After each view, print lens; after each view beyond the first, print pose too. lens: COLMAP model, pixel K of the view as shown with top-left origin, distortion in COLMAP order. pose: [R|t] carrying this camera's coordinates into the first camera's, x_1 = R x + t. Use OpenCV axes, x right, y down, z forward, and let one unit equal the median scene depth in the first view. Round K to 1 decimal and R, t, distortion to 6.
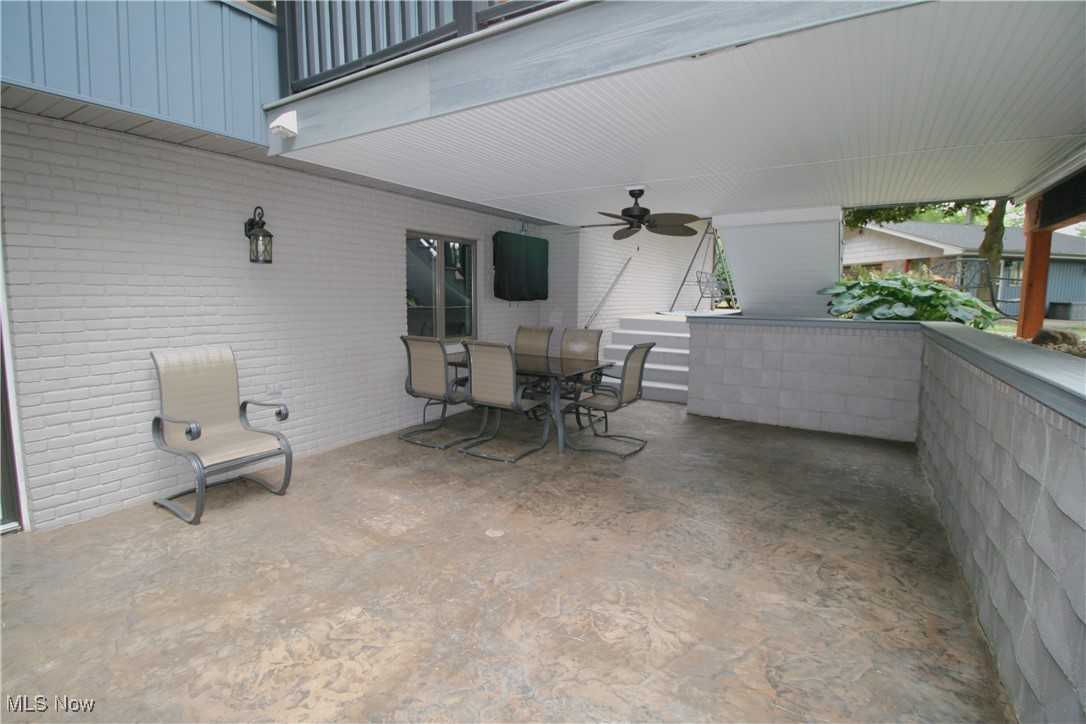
lens RADIAL K [[503.3, 0, 545.9], [0, 503.3, 351.3], [0, 0, 1]] dist [-0.013772, -0.001766]
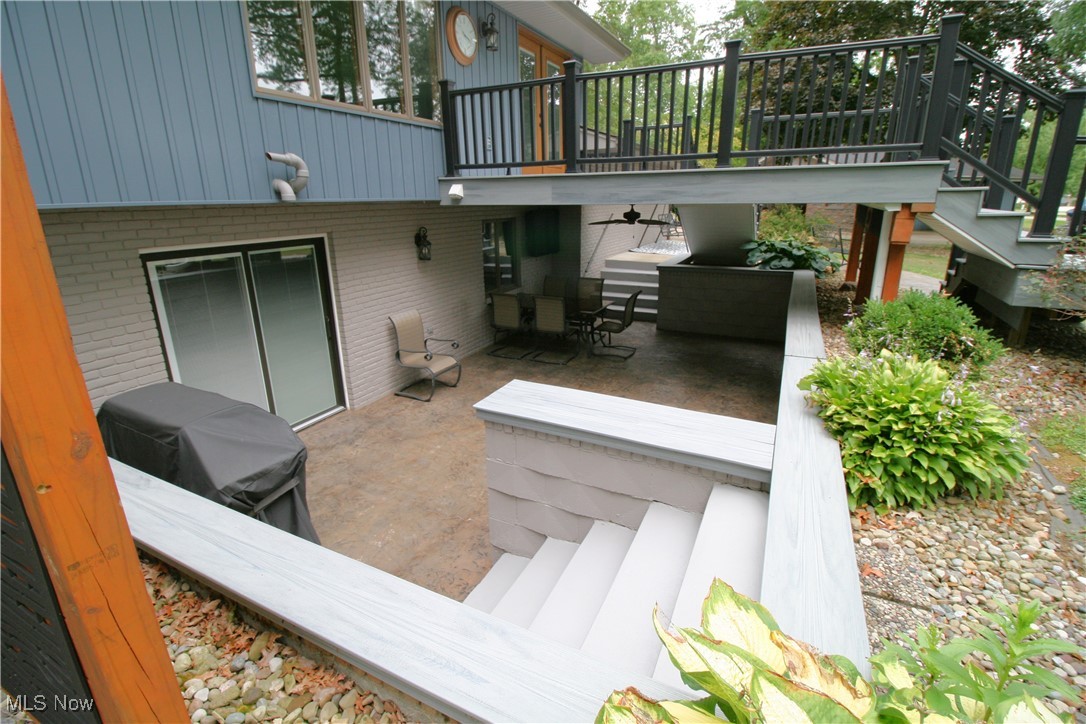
lens RADIAL K [[503.3, 0, 541.8], [0, 503.3, 355.5], [0, 0, 1]] dist [-0.013772, -0.001766]
pose [[0.995267, -0.051057, 0.082684, -0.290427], [0.034264, 0.980585, 0.193078, -0.153946], [-0.090937, -0.189331, 0.977693, -0.716676]]
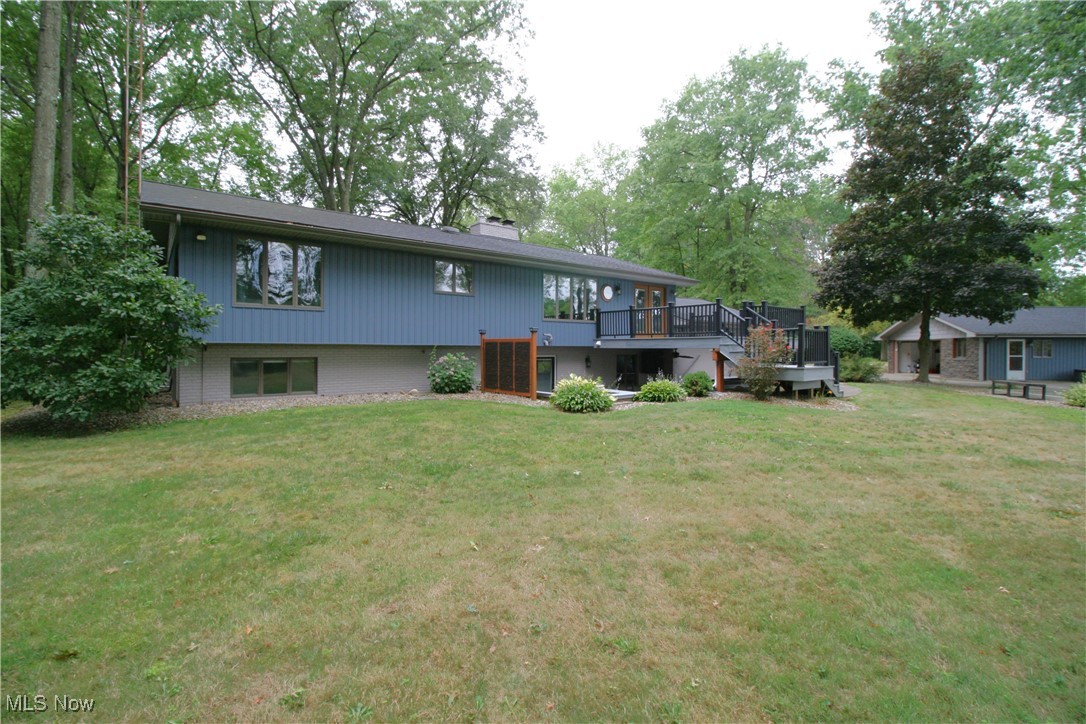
lens RADIAL K [[503.3, 0, 544.1], [0, 503.3, 357.0], [0, 0, 1]] dist [-0.013772, -0.001766]
pose [[0.936699, -0.002185, -0.350128, 0.628818], [-0.032961, 0.994989, -0.094391, 0.171486], [0.348580, 0.099956, 0.931934, -3.199590]]
